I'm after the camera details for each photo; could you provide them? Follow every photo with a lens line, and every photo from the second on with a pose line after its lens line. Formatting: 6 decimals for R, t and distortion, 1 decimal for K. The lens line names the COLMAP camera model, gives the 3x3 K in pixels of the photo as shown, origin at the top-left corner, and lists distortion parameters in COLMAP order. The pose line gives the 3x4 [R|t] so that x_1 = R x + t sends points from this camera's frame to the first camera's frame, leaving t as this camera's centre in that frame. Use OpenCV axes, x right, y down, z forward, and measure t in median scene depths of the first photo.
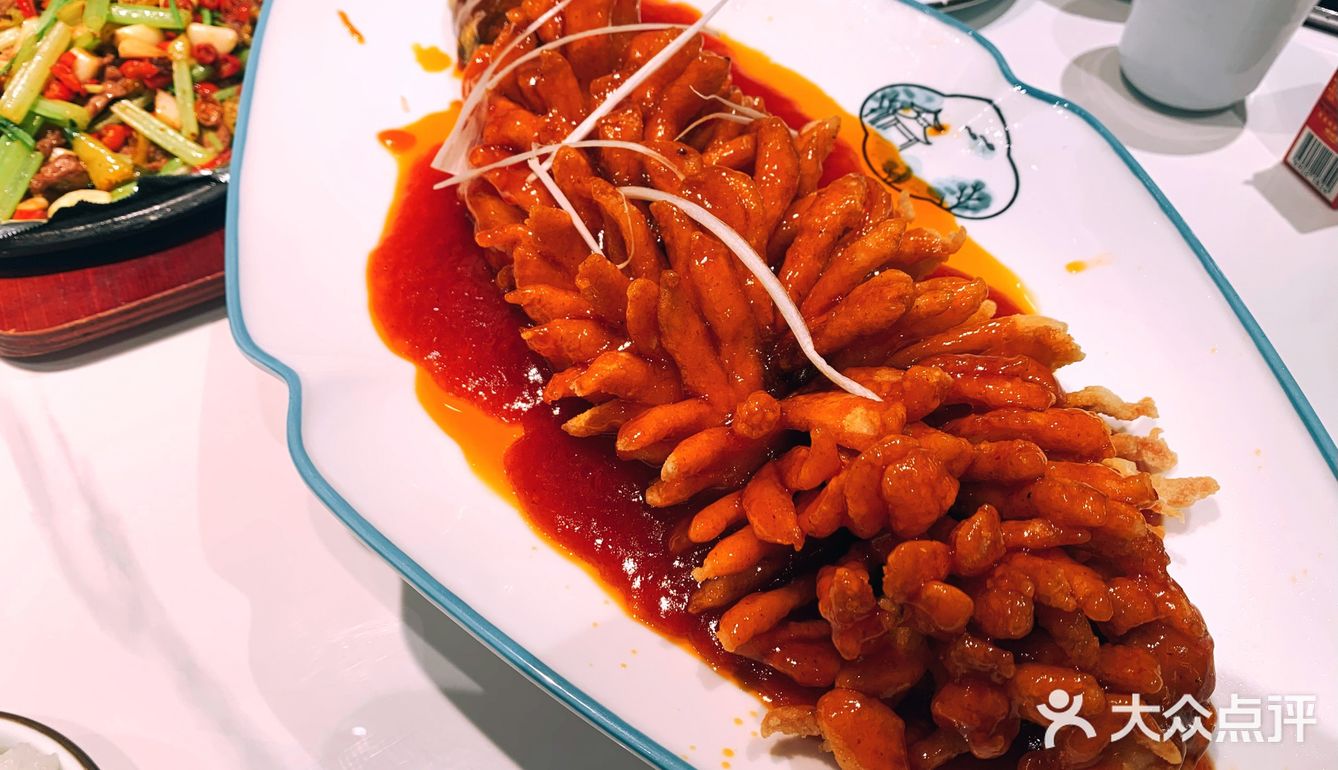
lens RADIAL K [[1189.1, 0, 669.0], [0, 1189.1, 385.0], [0, 0, 1]] dist [0.004998, 0.003093]
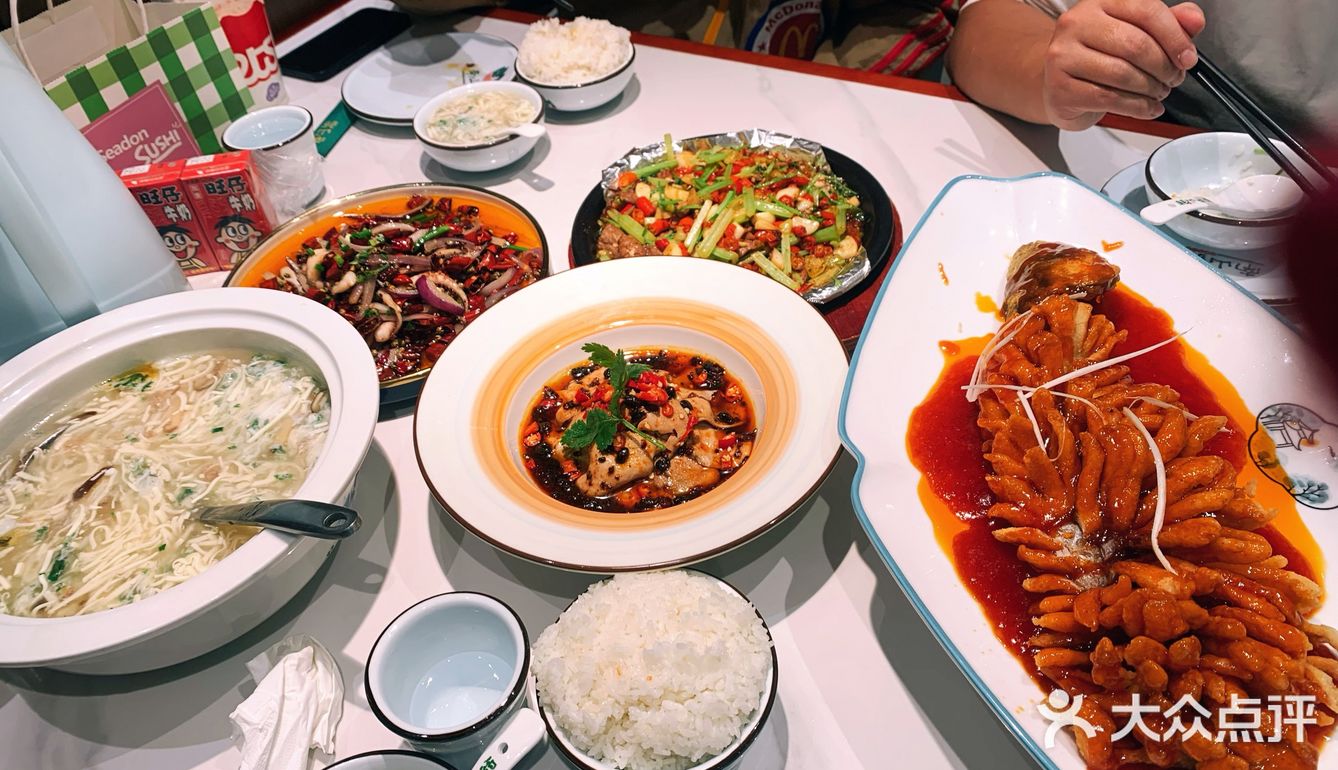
lens RADIAL K [[1189.1, 0, 669.0], [0, 1189.1, 385.0], [0, 0, 1]] dist [0.004998, 0.003093]
pose [[0.875848, 0.290199, -0.385583, 0.085405], [-0.335784, 0.940331, -0.055015, 0.066670], [0.346611, 0.177658, 0.921031, -0.663538]]
